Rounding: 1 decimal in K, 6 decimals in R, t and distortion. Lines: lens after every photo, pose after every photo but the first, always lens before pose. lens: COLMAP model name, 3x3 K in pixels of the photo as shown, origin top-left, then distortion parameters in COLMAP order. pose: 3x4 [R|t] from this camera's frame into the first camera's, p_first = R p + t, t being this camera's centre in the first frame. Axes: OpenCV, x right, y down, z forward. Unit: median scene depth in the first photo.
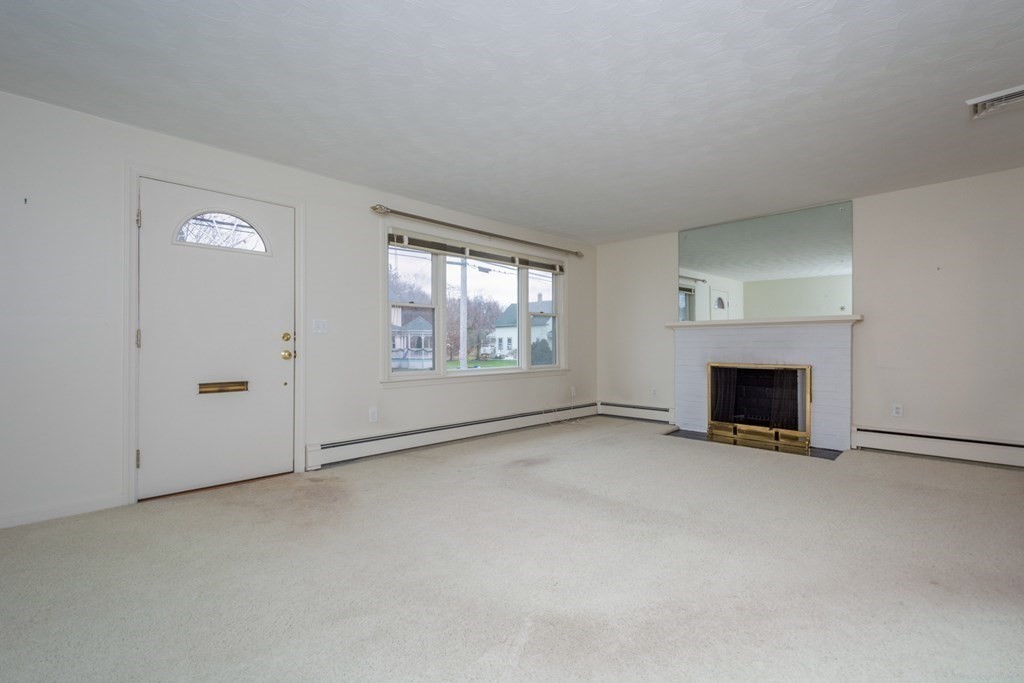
lens RADIAL K [[443.5, 0, 512.8], [0, 443.5, 341.2], [0, 0, 1]] dist [0.008727, -0.001420]
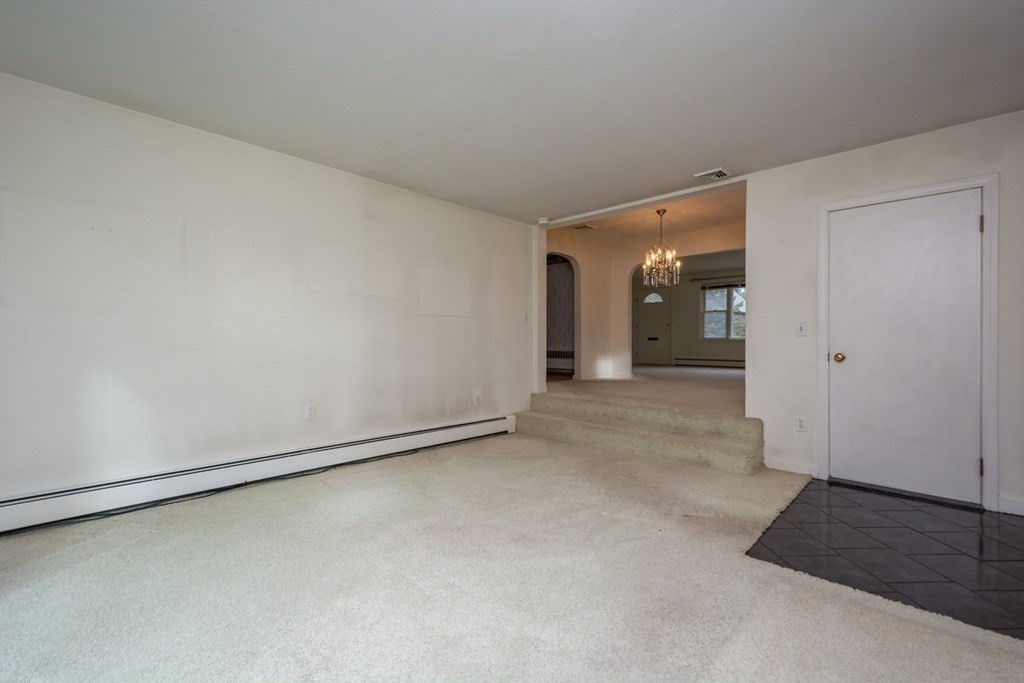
lens RADIAL K [[443.5, 0, 514.1], [0, 443.5, 337.0], [0, 0, 1]] dist [0.008727, -0.001420]
pose [[0.041605, -0.006461, -0.999113, 2.092530], [-0.003640, 0.999971, -0.006618, 0.079214], [0.999128, 0.003913, 0.041580, -0.232079]]
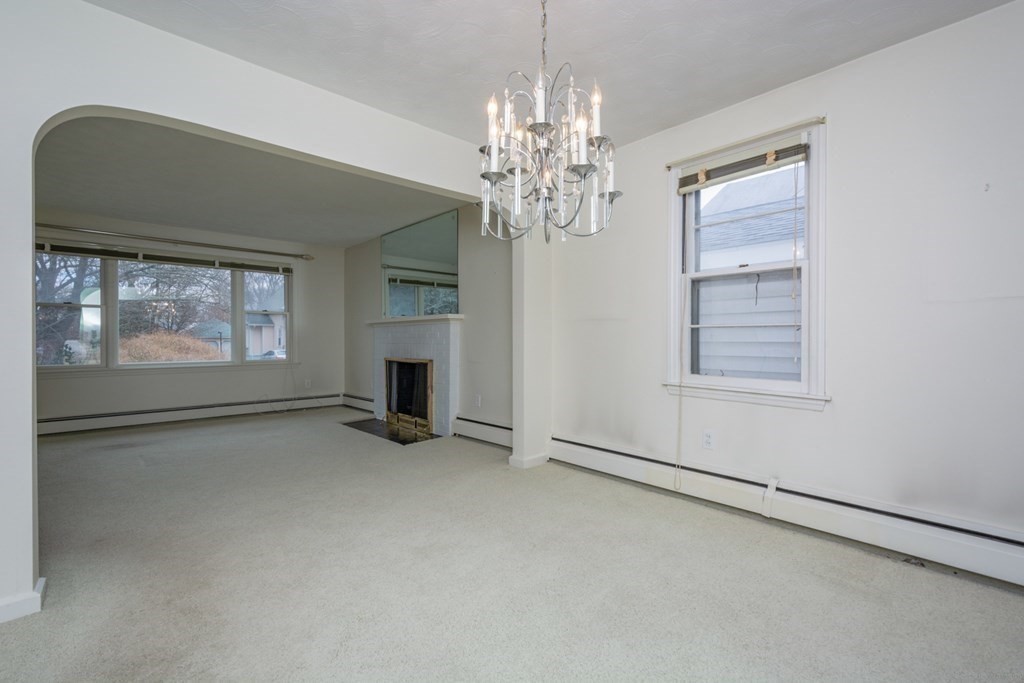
lens RADIAL K [[443.5, 0, 516.4], [0, 443.5, 339.6], [0, 0, 1]] dist [0.008727, -0.001420]
pose [[0.999182, 0.004523, -0.040188, 0.857638], [-0.004423, 0.999987, 0.002583, 0.000409], [0.040199, -0.002403, 0.999189, -0.082657]]
